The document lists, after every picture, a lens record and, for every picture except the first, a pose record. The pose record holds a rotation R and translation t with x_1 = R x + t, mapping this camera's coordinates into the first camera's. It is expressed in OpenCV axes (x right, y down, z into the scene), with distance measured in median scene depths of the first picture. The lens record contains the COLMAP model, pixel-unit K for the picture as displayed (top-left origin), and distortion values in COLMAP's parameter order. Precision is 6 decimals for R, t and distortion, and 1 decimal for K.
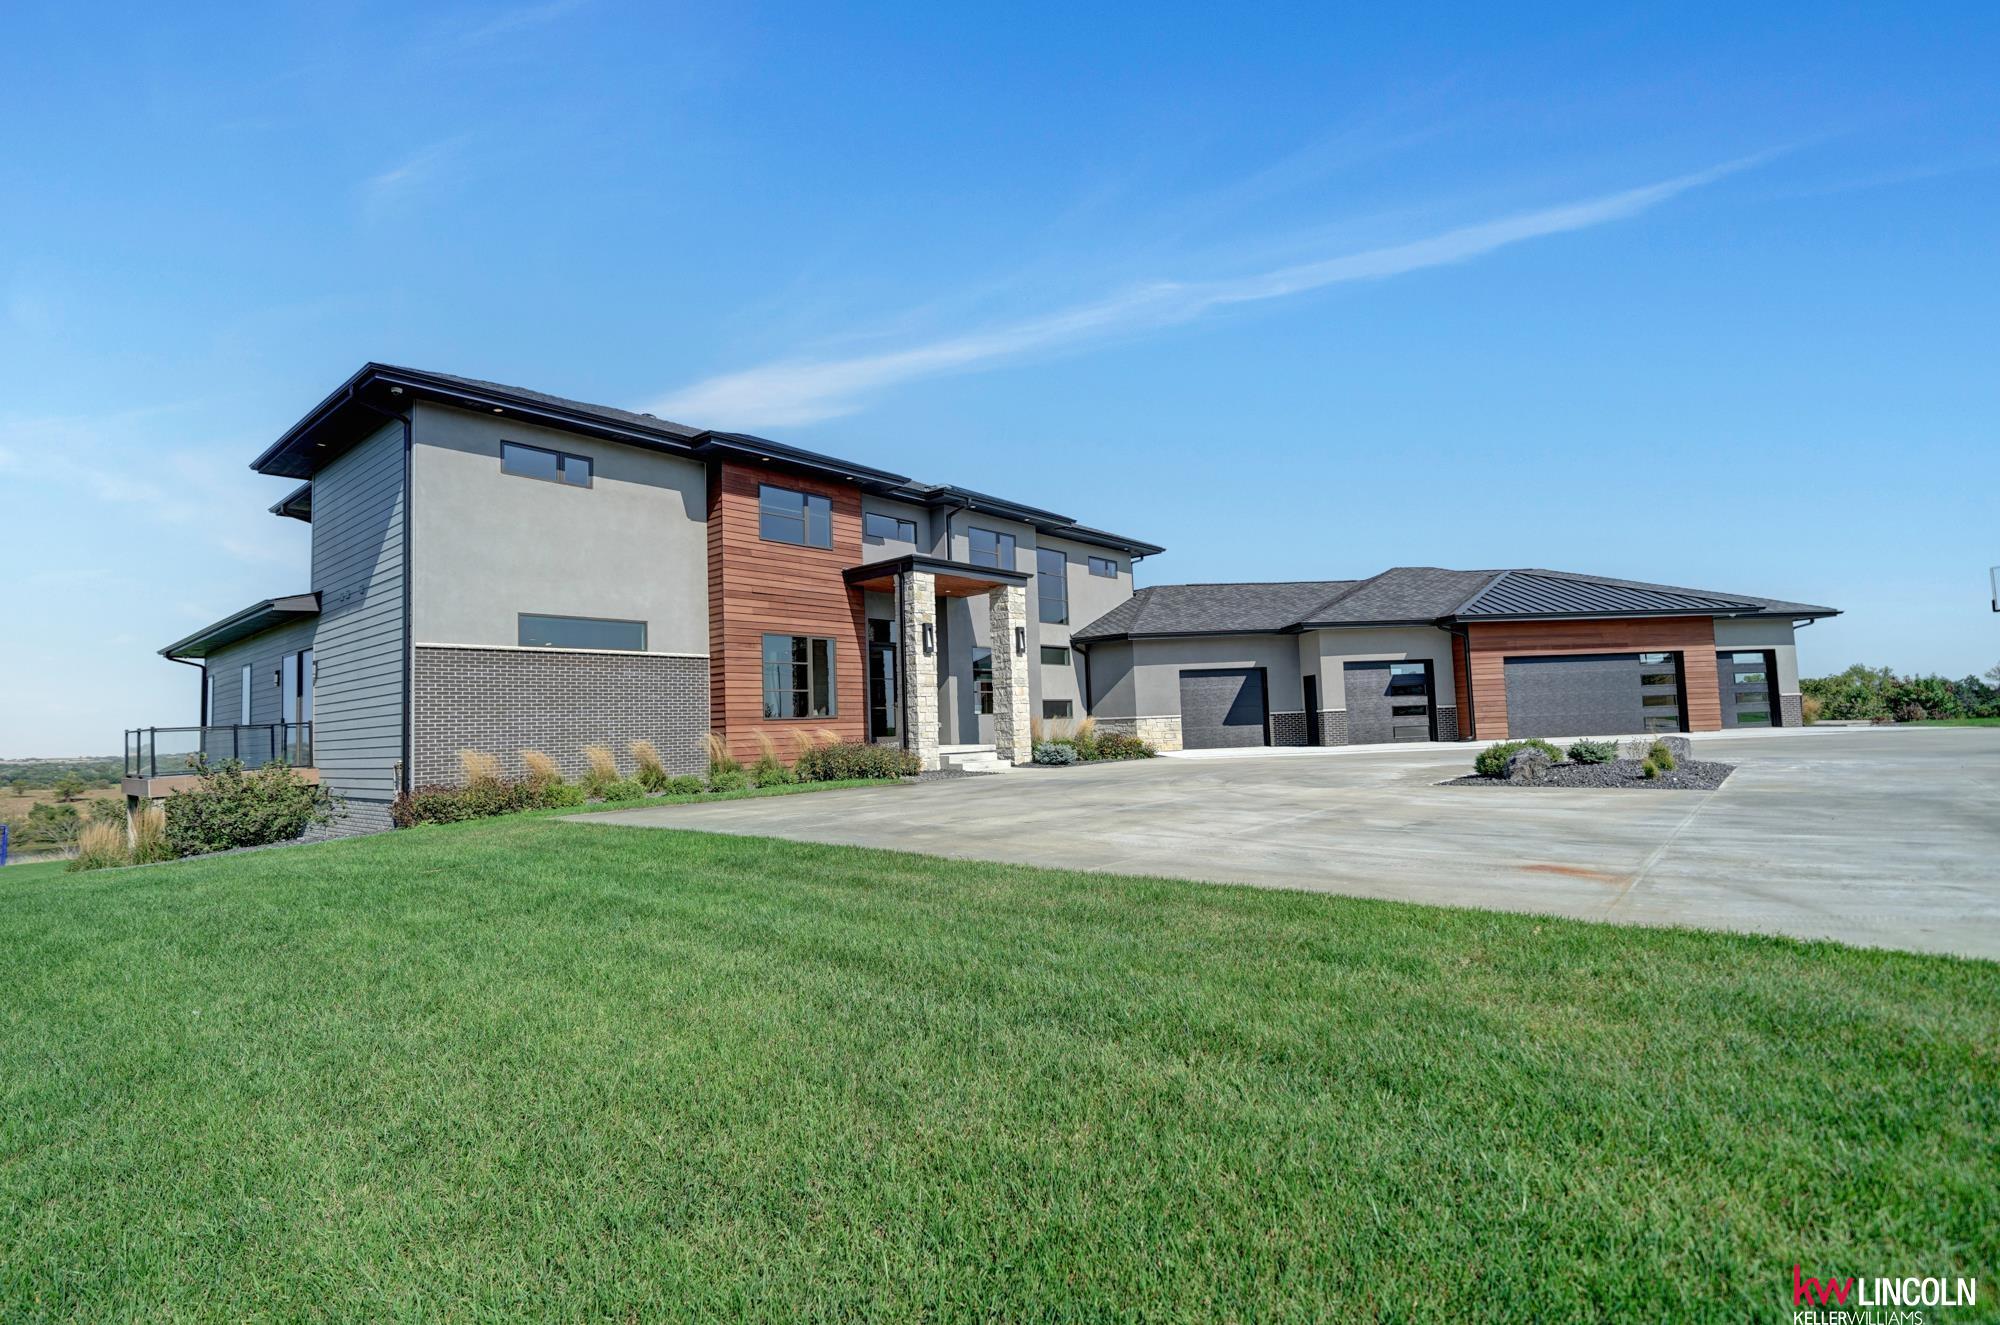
lens RADIAL K [[916.8, 0, 1000.0], [0, 916.8, 662.5], [0, 0, 1]] dist [0.001573, 0.000074]
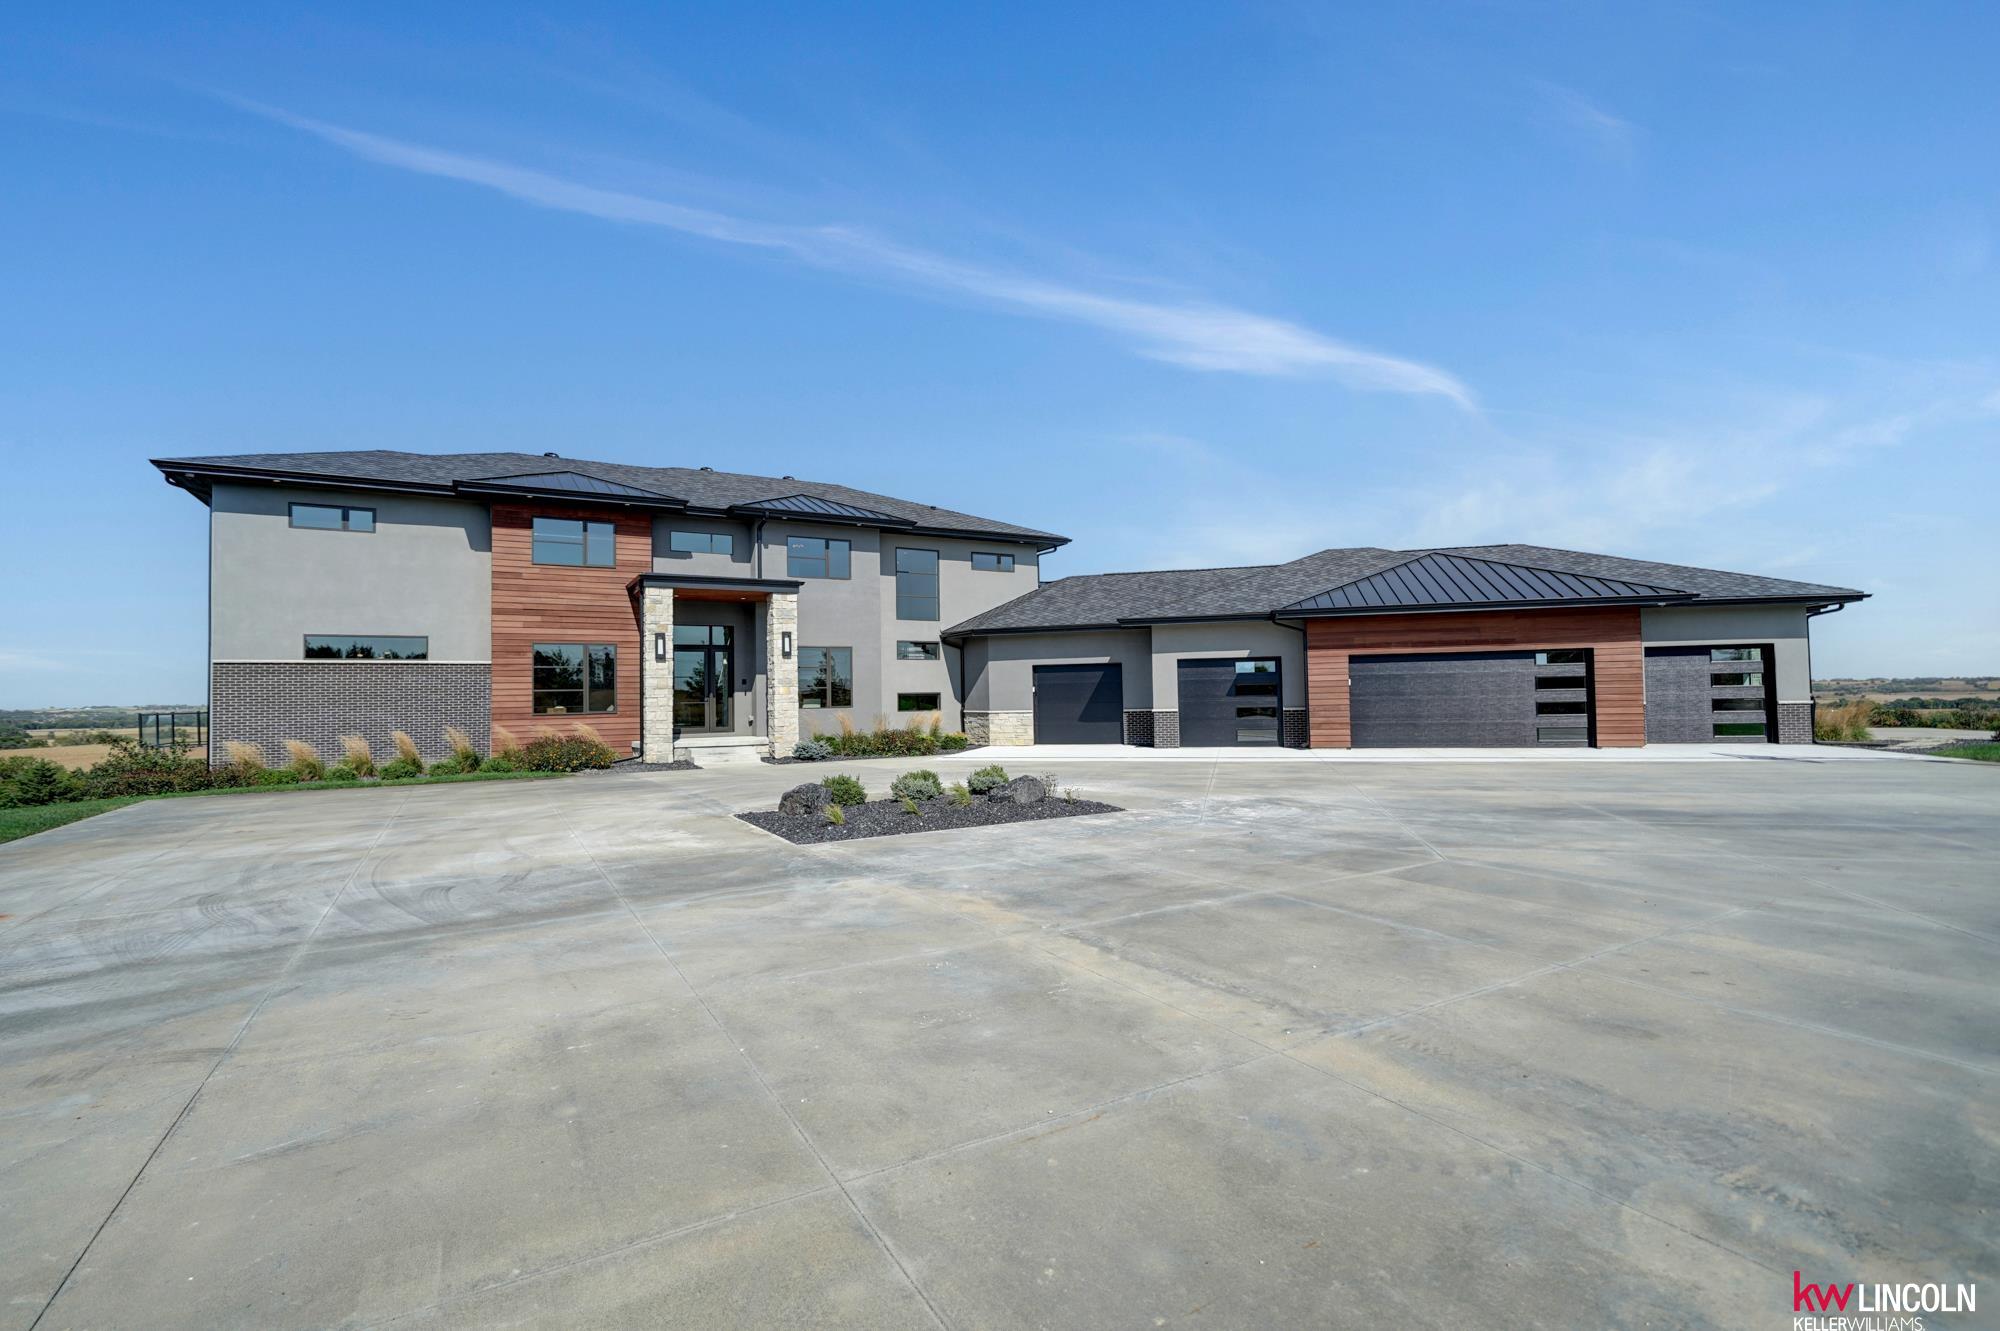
lens RADIAL K [[884.1, 0, 1000.0], [0, 884.1, 665.5], [0, 0, 1]] dist [-0.002555, -0.000237]
pose [[0.944016, 0.007650, -0.329811, 0.501555], [0.006660, 0.999085, 0.042237, -0.034068], [0.329833, -0.042069, 0.943101, 0.081264]]
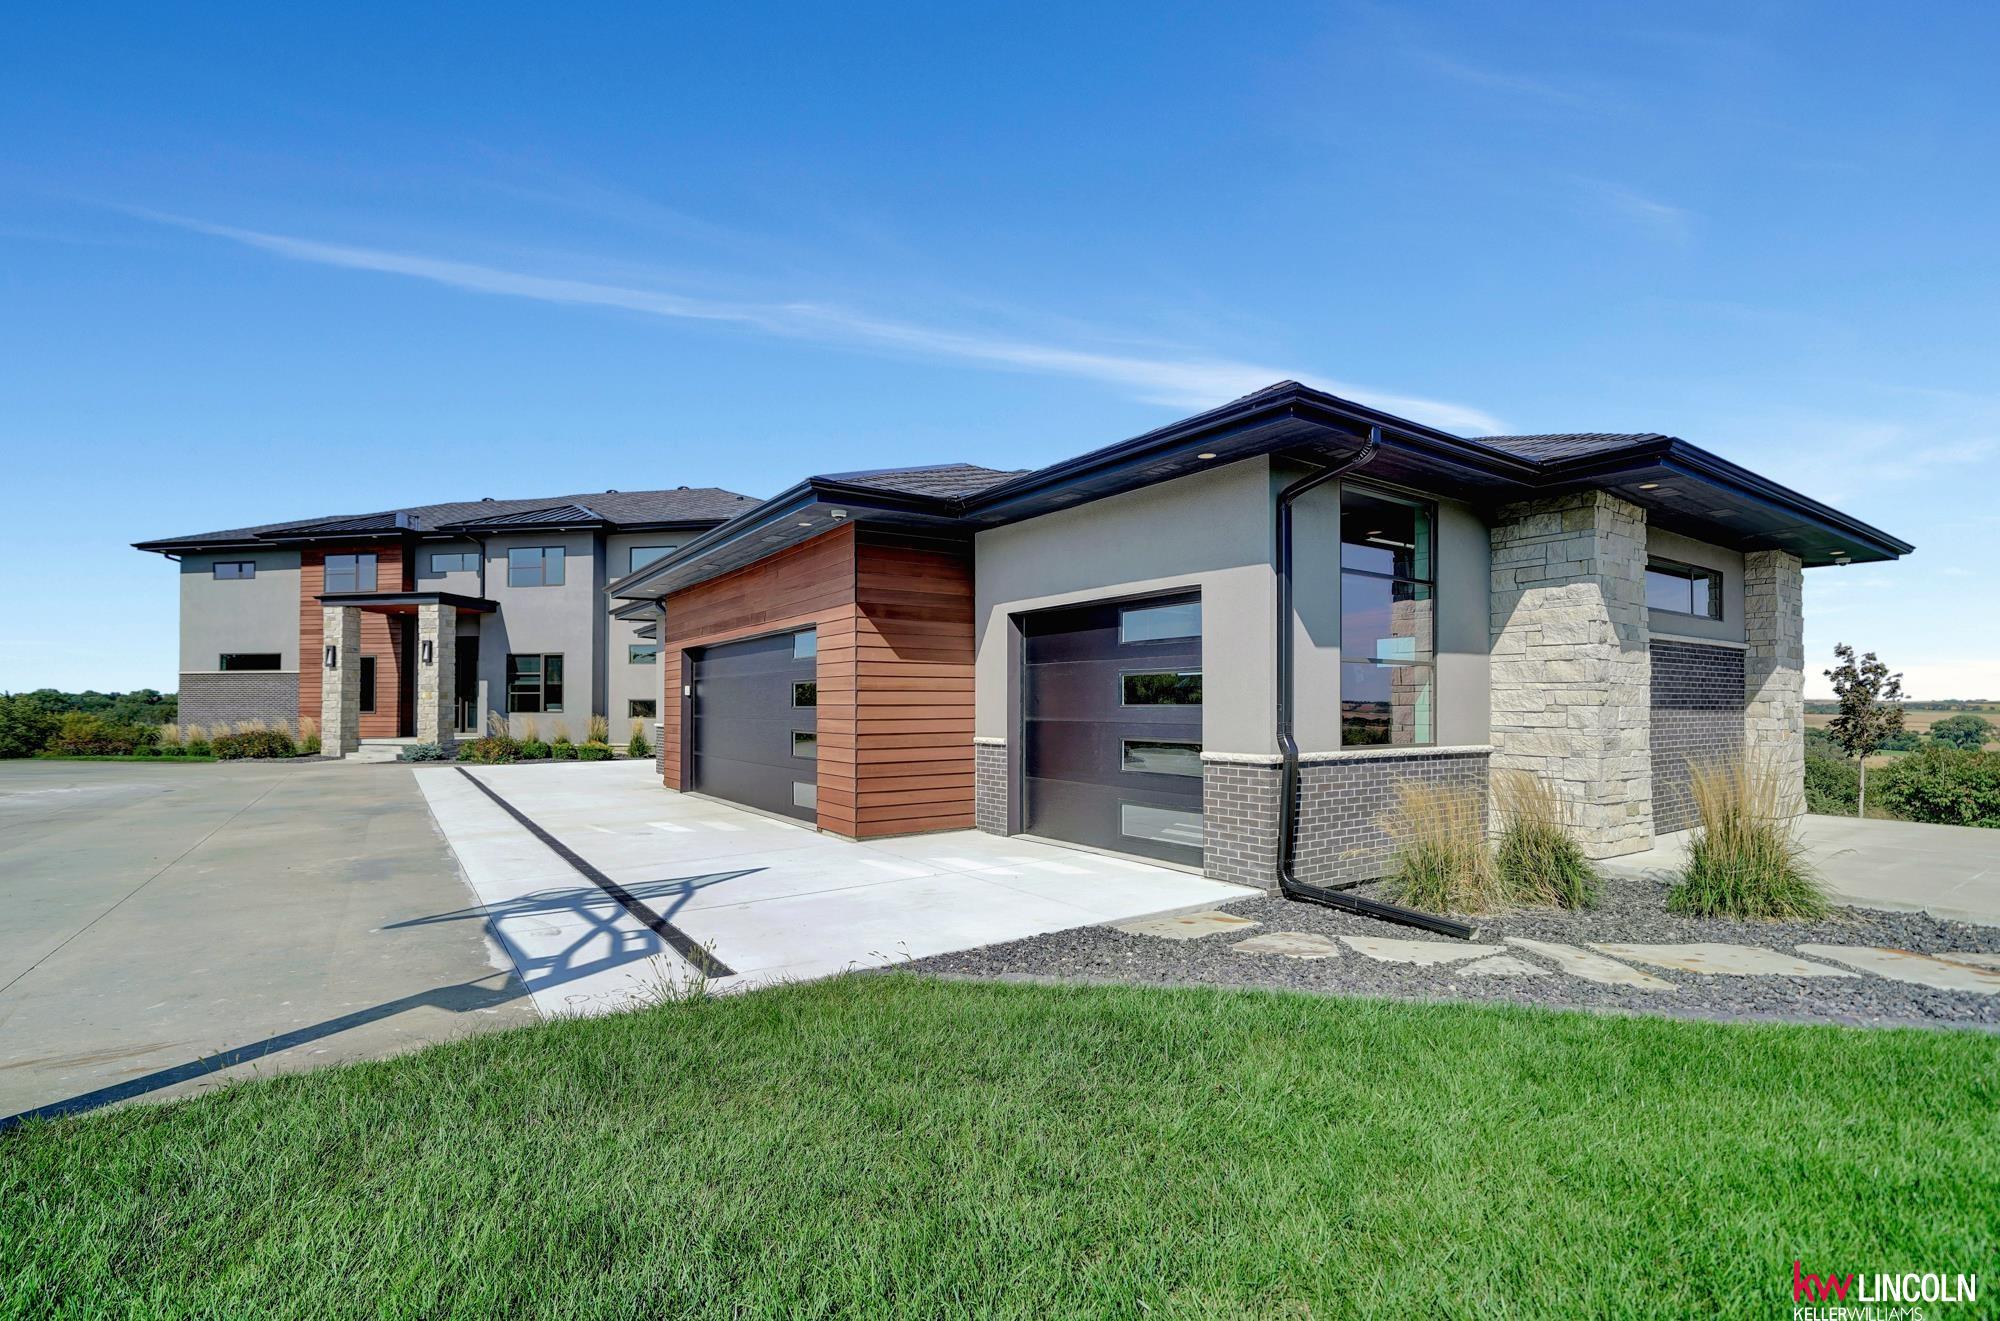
lens RADIAL K [[855.1, 0, 1002.3], [0, 855.1, 694.8], [0, 0, 1]] dist [0.000823, 0.000064]
pose [[0.520966, 0.026092, -0.853179, 1.098305], [0.043722, 0.997405, 0.057200, 0.000083], [0.852457, -0.067102, 0.518473, 0.876075]]
